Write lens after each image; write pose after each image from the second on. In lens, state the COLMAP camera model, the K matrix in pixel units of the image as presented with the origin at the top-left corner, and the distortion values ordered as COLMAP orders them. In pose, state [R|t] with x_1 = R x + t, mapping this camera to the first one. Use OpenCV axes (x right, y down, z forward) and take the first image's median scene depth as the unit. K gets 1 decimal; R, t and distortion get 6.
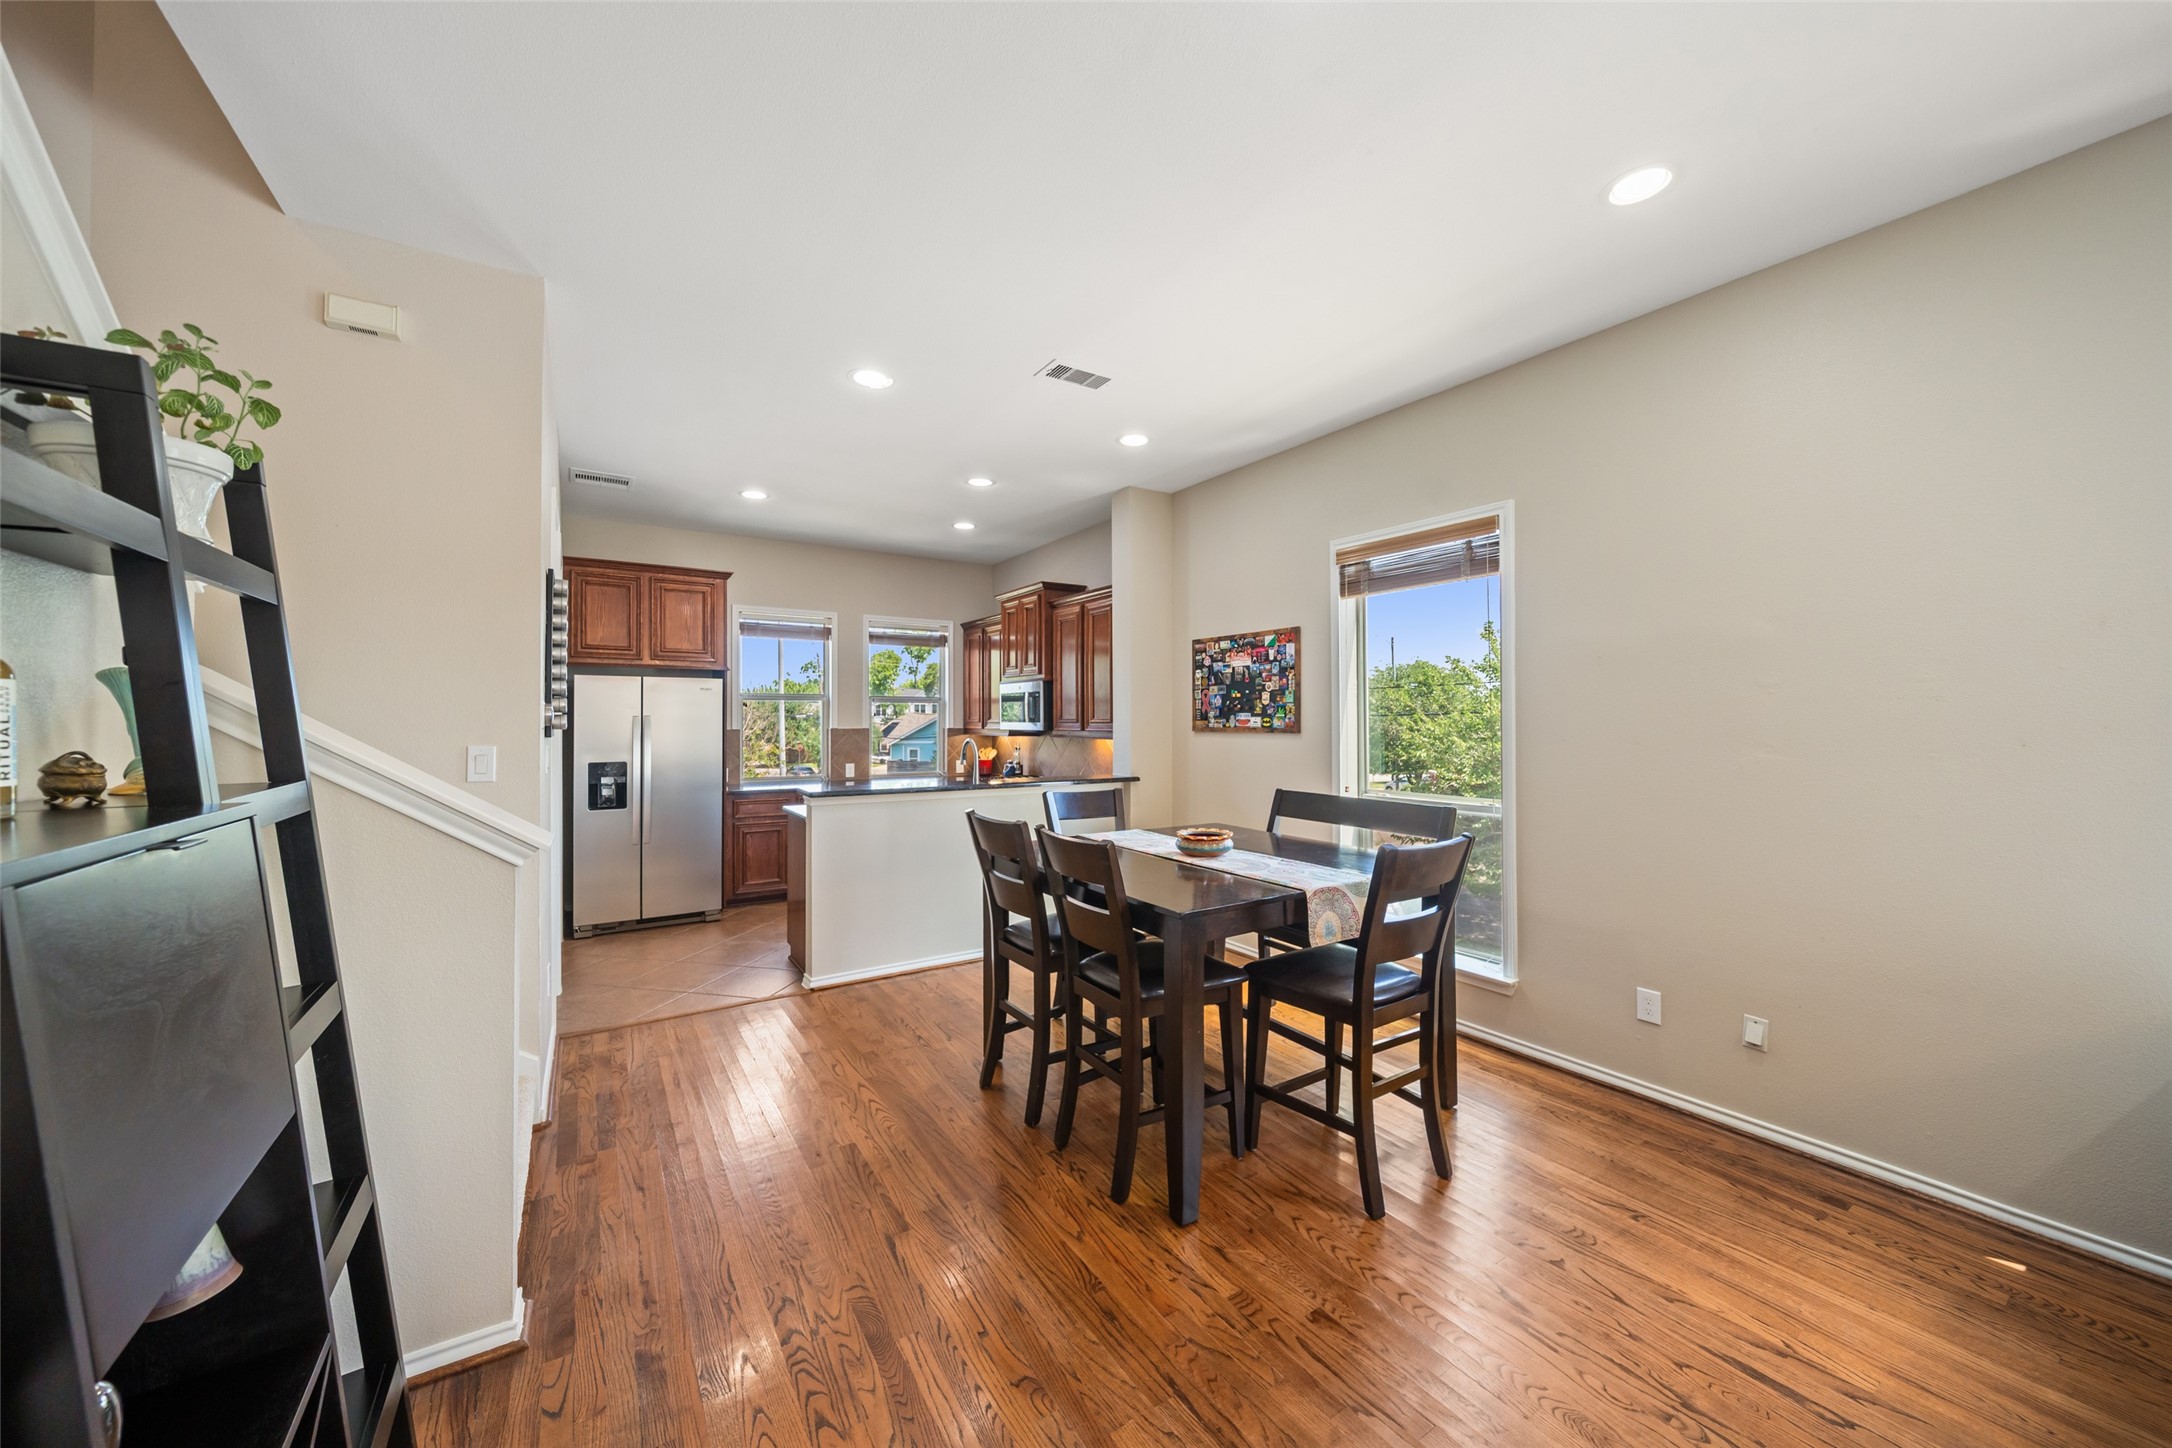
lens RADIAL K [[771.8, 0, 1083.7], [0, 771.8, 719.1], [0, 0, 1]] dist [-0.005599, 0.000043]
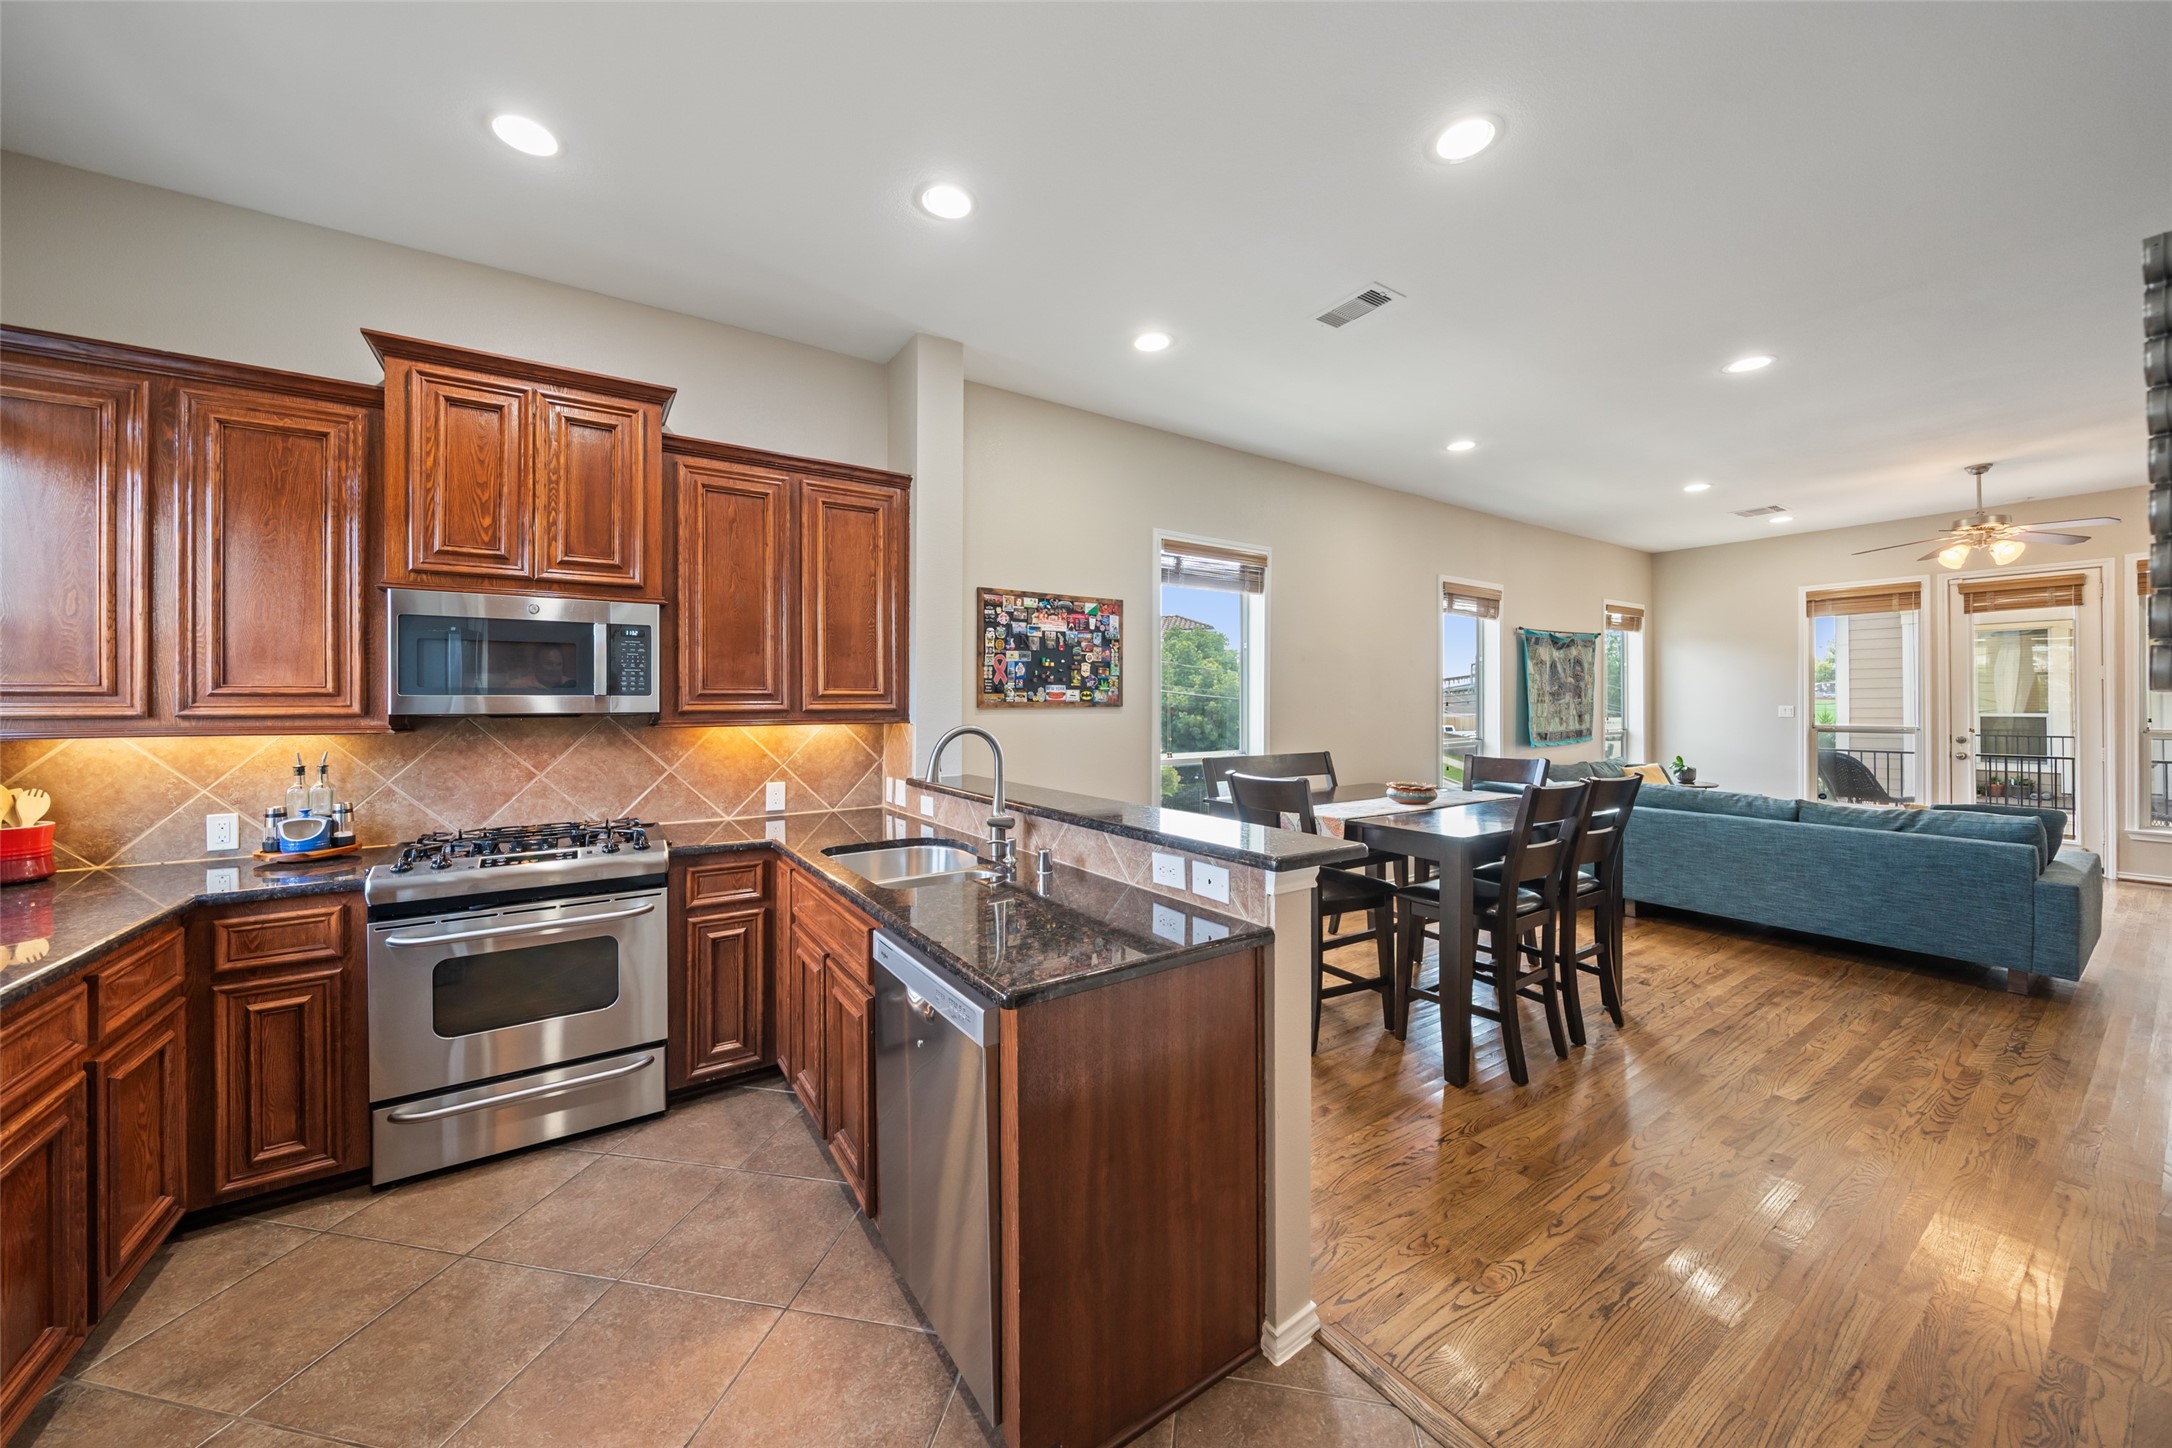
lens RADIAL K [[771.8, 0, 1086.6], [0, 771.8, 701.6], [0, 0, 1]] dist [-0.005599, 0.000043]
pose [[-0.018586, -0.000369, 0.999827, -0.642409], [0.000061, 1.000000, 0.000371, 0.009880], [-0.999827, 0.000068, -0.018586, 0.947444]]
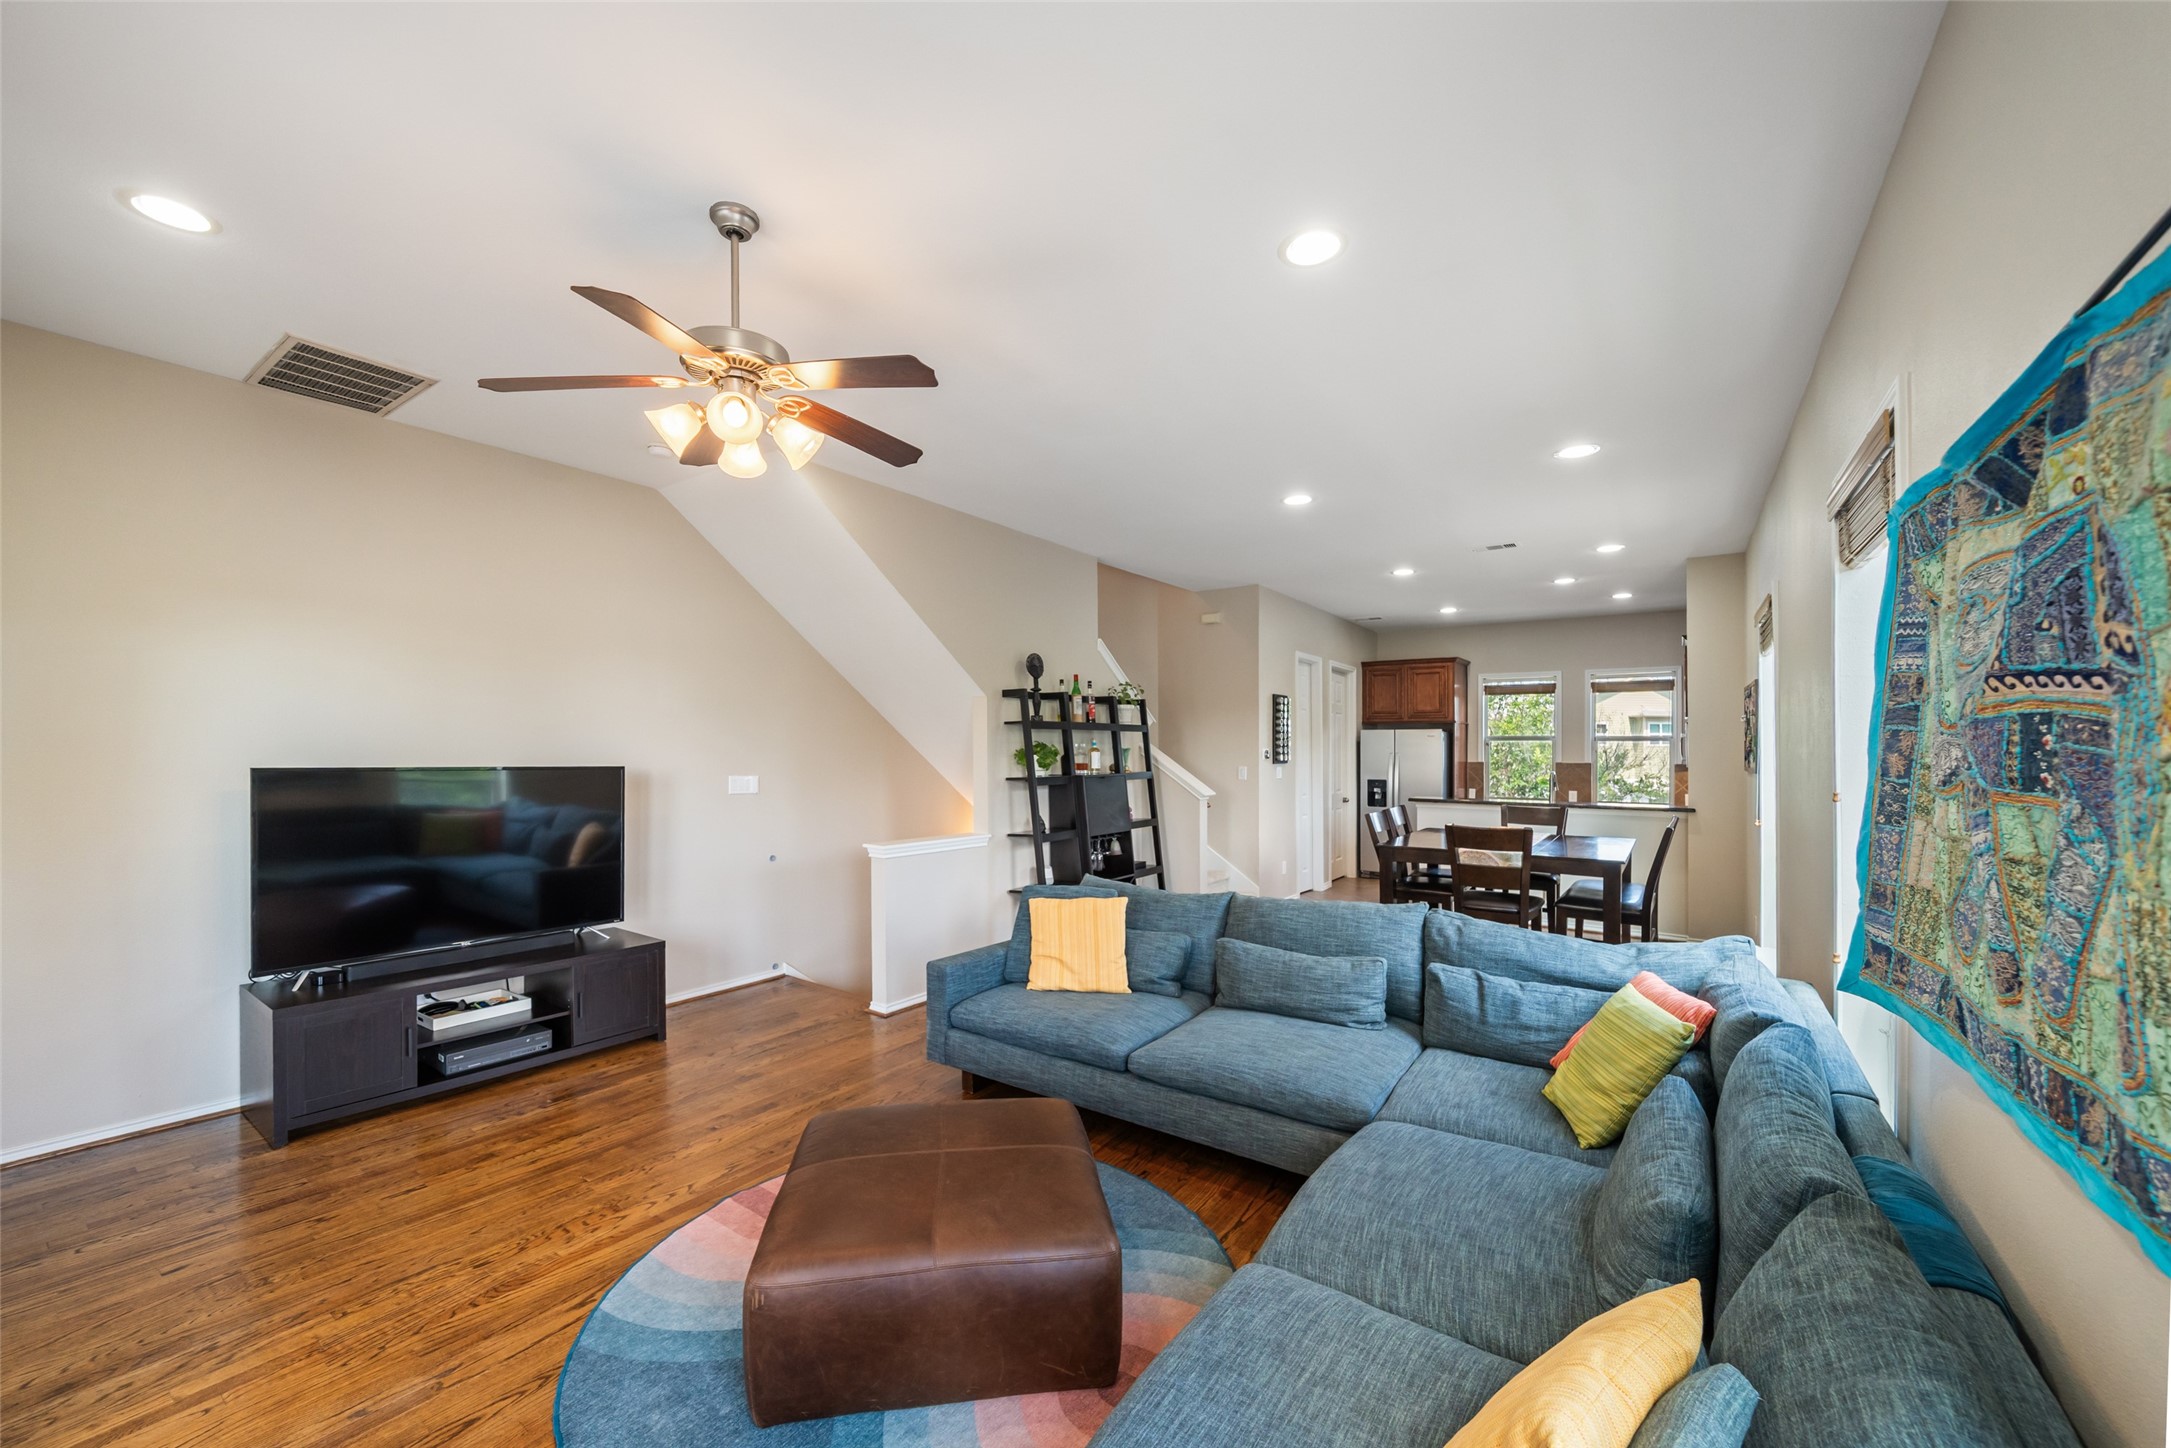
lens RADIAL K [[836.4, 0, 1103.2], [0, 836.4, 747.3], [0, 0, 1]] dist [-0.002171, 0.000251]
pose [[0.385432, 0.002772, -0.922732, 0.931430], [-0.004294, 0.999990, 0.001210, -0.017160], [0.922726, 0.003496, 0.385440, -0.311131]]
